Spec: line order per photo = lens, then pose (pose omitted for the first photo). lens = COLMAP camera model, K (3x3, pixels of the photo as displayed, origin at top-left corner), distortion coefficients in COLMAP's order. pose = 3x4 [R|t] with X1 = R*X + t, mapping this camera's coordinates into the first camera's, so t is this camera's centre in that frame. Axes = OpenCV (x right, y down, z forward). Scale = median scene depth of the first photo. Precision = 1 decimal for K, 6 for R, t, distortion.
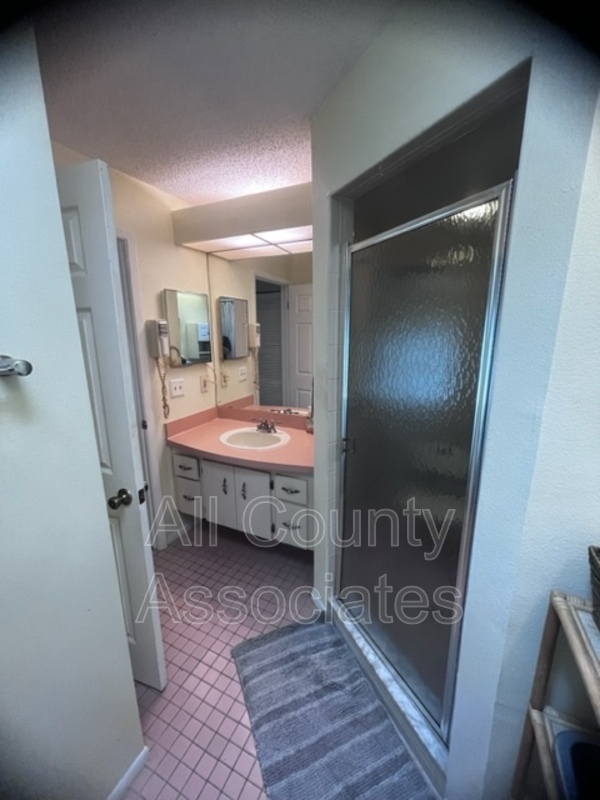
lens RADIAL K [[323.4, 0, 298.6], [0, 323.4, 400.0], [0, 0, 1]] dist [0.000100, 0.000129]
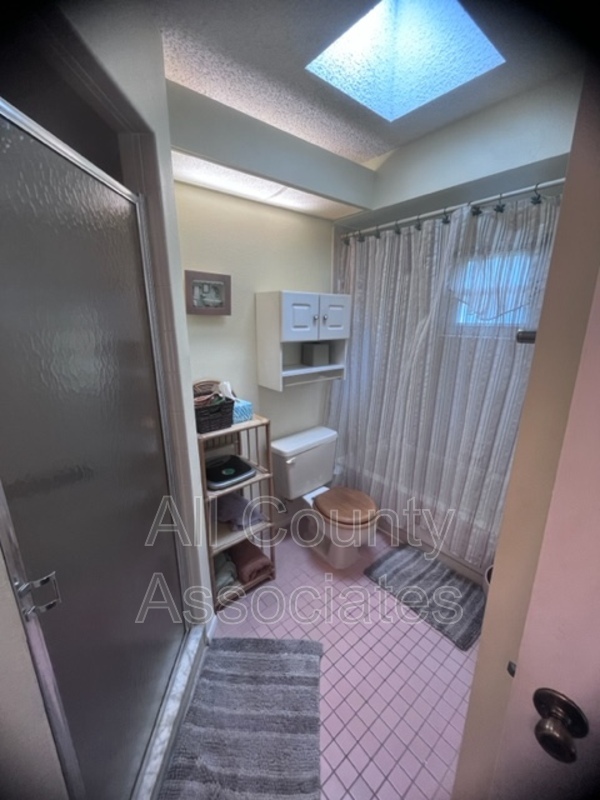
lens RADIAL K [[323.4, 0, 297.6], [0, 323.4, 404.7], [0, 0, 1]] dist [0.000100, 0.000129]
pose [[-0.907622, -0.095744, 0.408724, -0.353223], [0.104394, 0.891577, 0.440673, -0.255918], [-0.406600, 0.442633, -0.799220, 1.311205]]
